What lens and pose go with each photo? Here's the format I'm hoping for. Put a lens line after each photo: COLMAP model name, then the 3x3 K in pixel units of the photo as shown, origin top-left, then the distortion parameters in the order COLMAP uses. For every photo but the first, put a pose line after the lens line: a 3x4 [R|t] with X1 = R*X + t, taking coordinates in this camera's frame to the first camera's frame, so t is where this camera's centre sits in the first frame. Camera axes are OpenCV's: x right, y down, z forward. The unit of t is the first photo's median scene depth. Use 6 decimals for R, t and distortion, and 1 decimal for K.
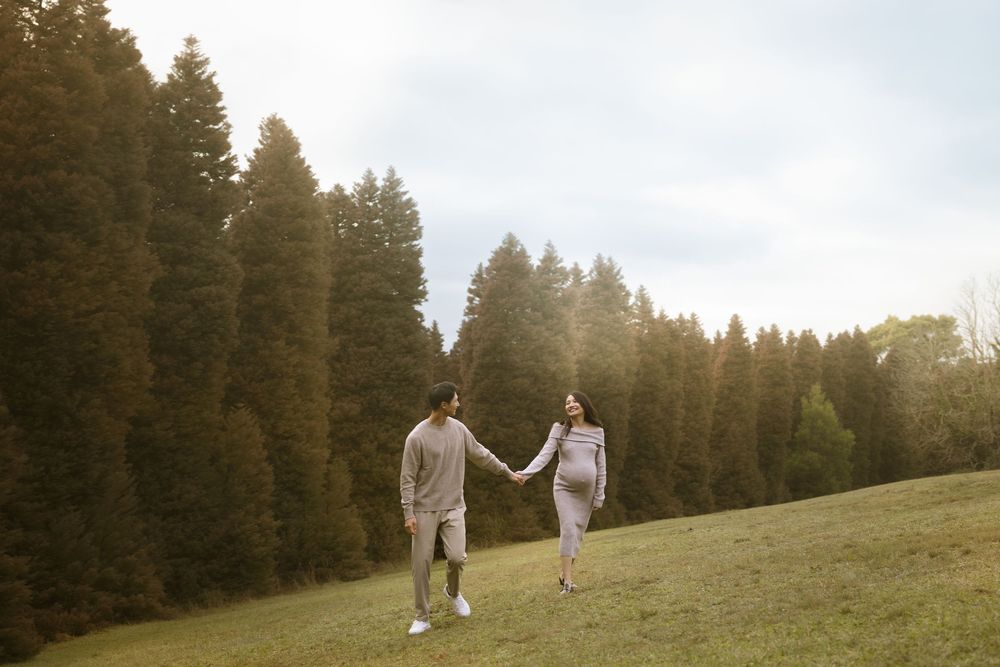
lens RADIAL K [[1179.1, 0, 500.0], [0, 1179.1, 333.5], [0, 0, 1]] dist [-0.002569, -0.002919]
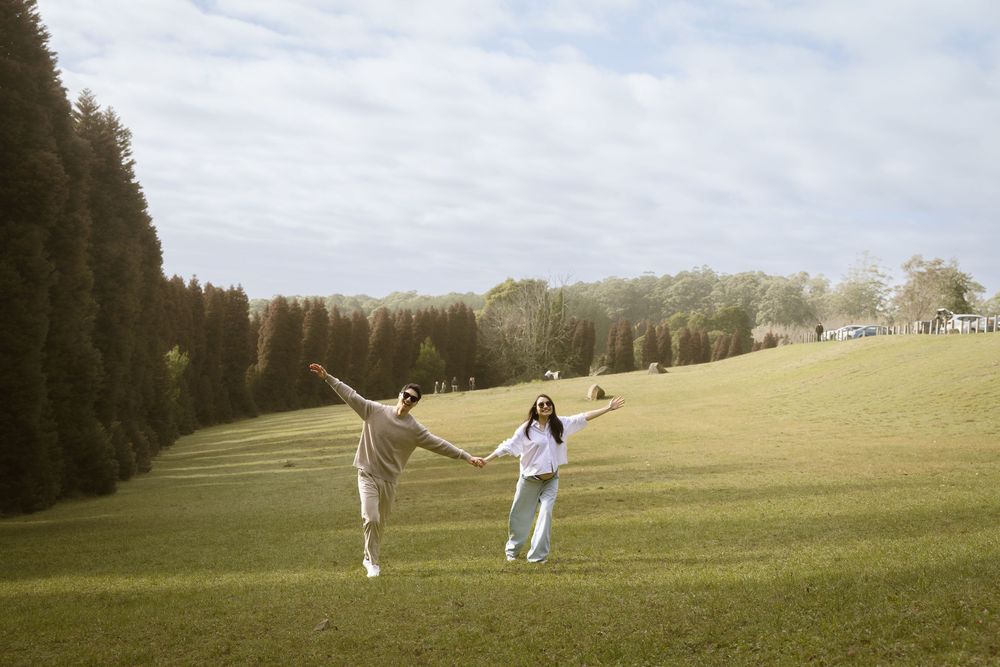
lens RADIAL K [[1378.5, 0, 500.0], [0, 1378.5, 333.5], [0, 0, 1]] dist [0.005410, 0.006003]
pose [[0.982538, 0.035865, 0.182572, -0.046934], [-0.058268, 0.991200, 0.118862, -0.278616], [-0.176702, -0.127424, 0.975981, -1.473051]]
